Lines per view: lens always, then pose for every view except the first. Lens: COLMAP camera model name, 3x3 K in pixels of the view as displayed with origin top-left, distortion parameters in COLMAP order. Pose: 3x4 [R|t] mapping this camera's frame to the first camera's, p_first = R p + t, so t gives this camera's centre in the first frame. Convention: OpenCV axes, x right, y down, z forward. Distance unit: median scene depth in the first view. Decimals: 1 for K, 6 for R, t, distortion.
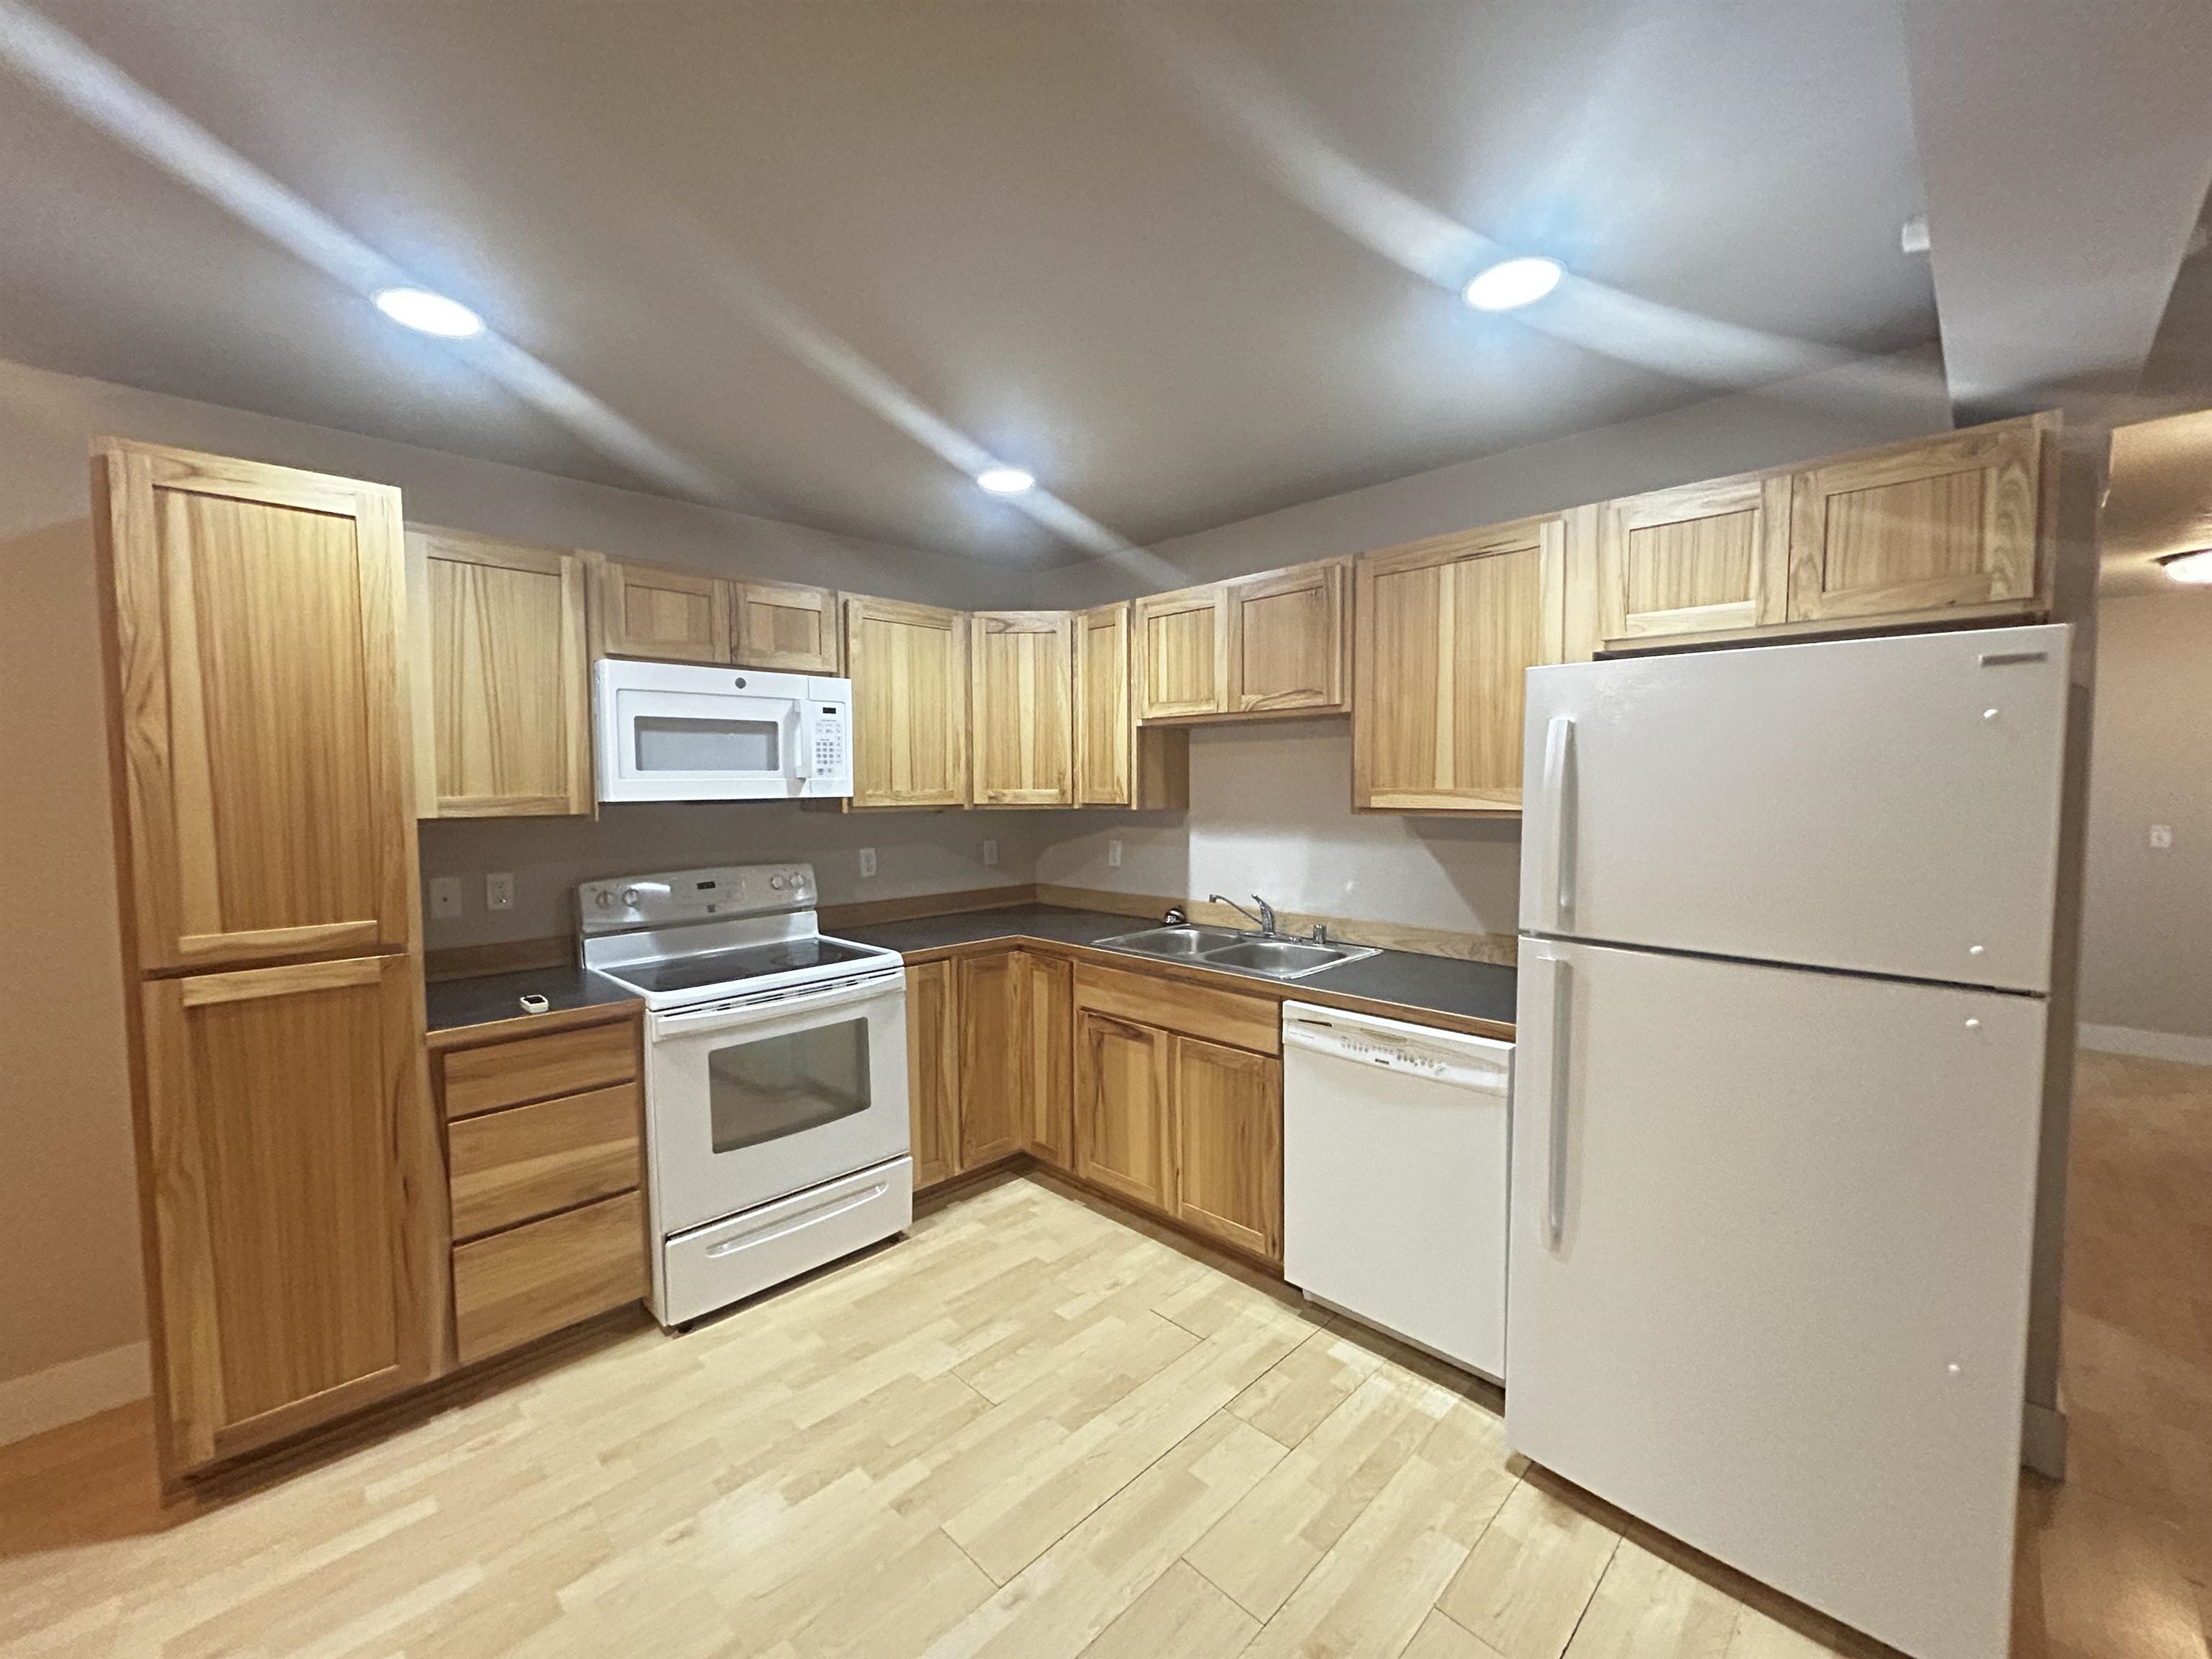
lens RADIAL K [[888.0, 0, 1104.2], [0, 888.0, 829.0], [0, 0, 1]] dist [0.000426, -0.000098]
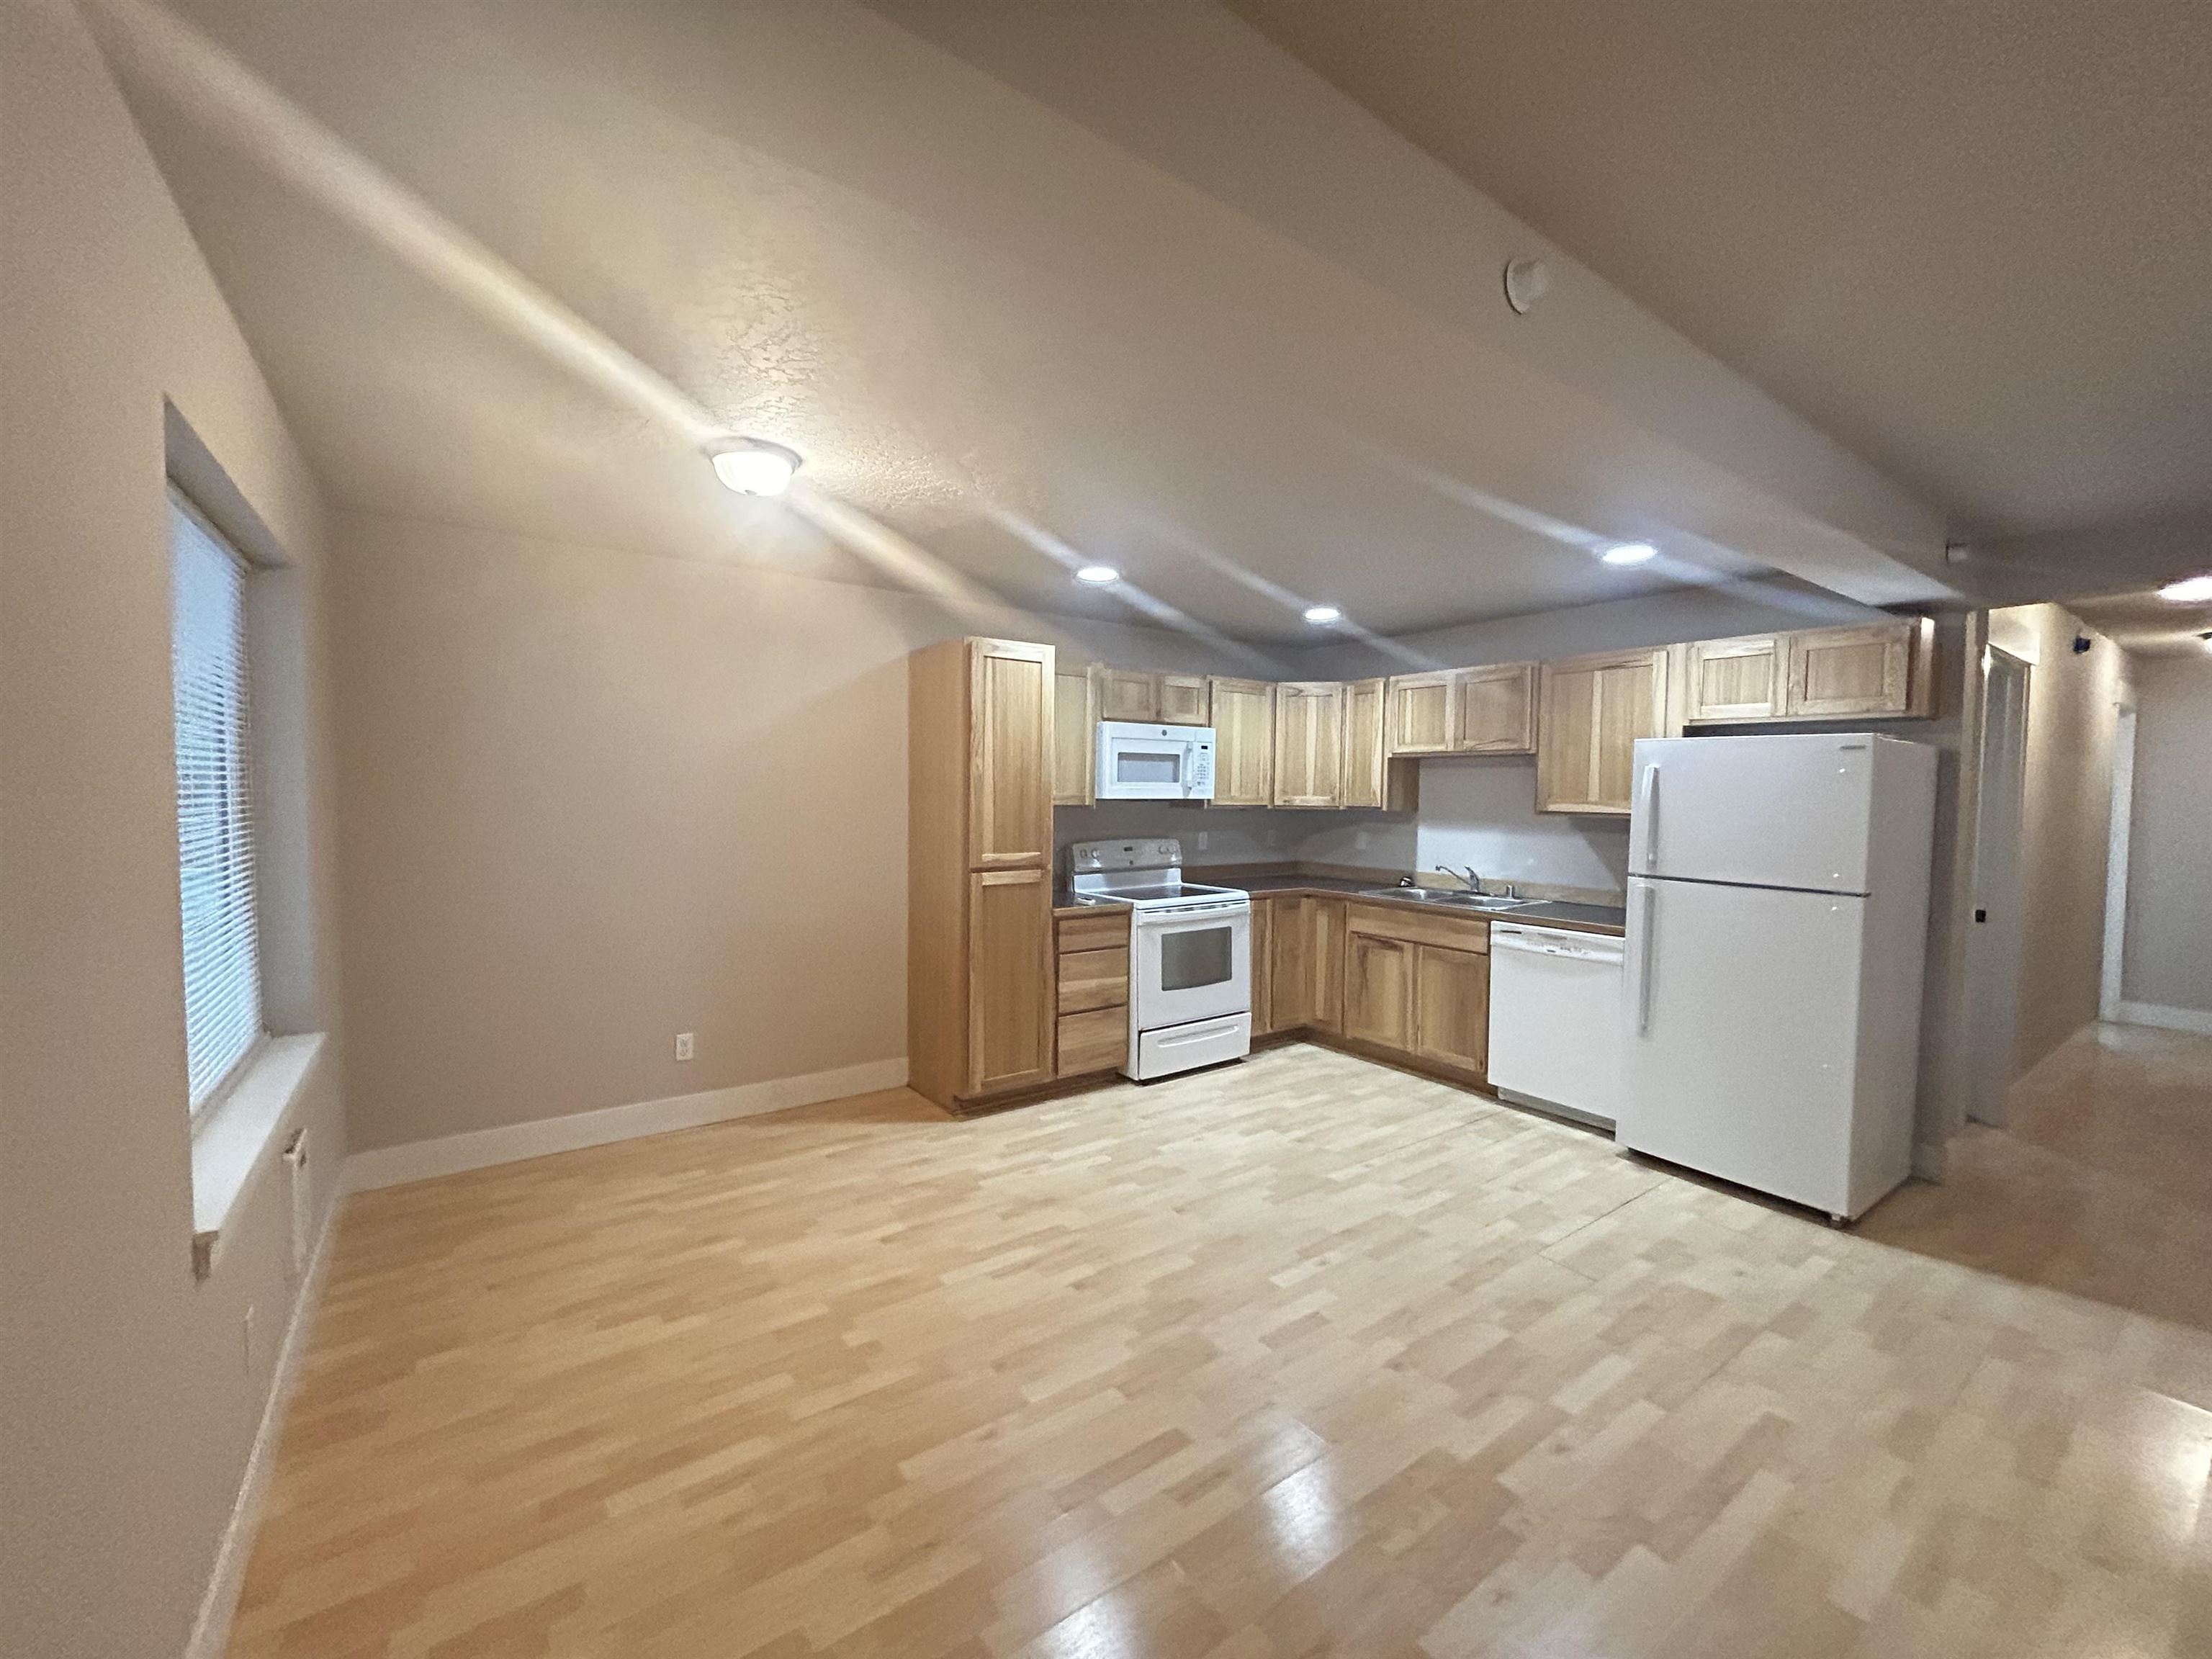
lens RADIAL K [[888.0, 0, 1104.2], [0, 888.0, 829.0], [0, 0, 1]] dist [0.000426, -0.000098]
pose [[0.986215, 0.025444, -0.163500, -0.236644], [-0.026897, 0.999616, -0.006677, 0.041190], [0.163267, 0.010983, 0.986521, -0.748914]]
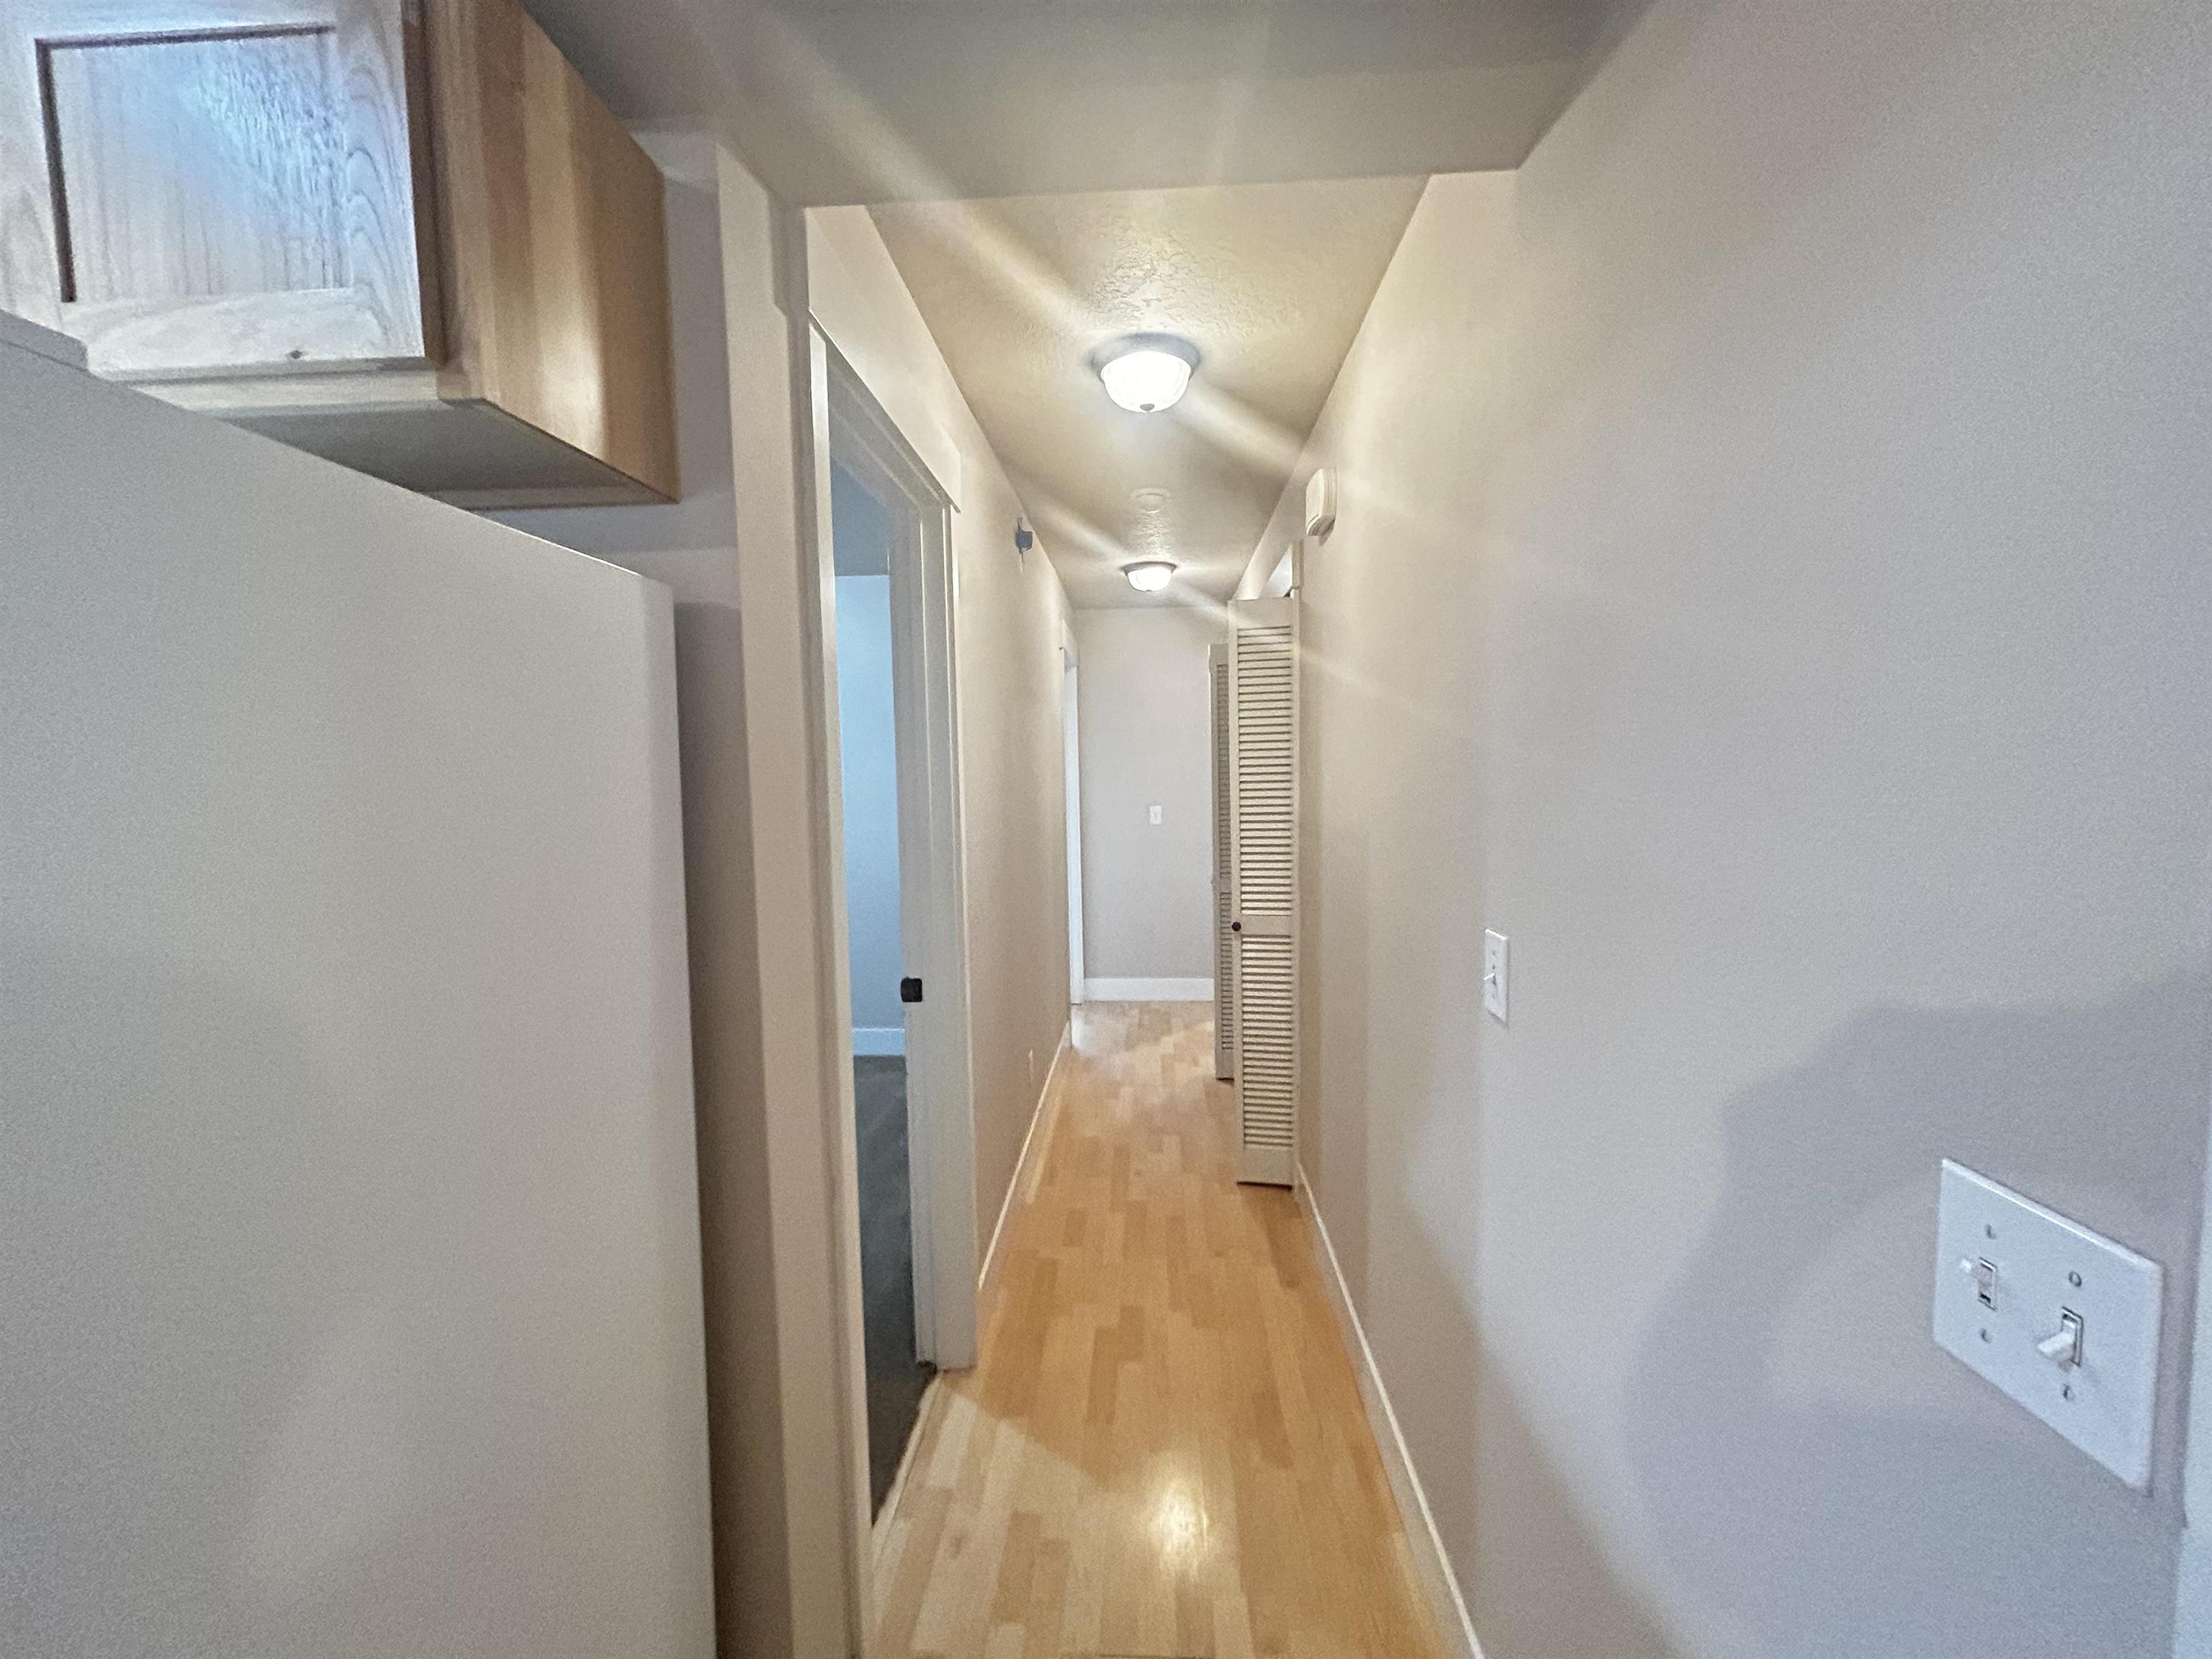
lens RADIAL K [[888.0, 0, 1104.2], [0, 888.0, 829.0], [0, 0, 1]] dist [0.000426, -0.000098]
pose [[0.745060, -0.057233, 0.664538, 0.593210], [0.049015, 0.998316, 0.031026, -0.017003], [-0.665194, 0.009456, 0.746610, 0.278119]]
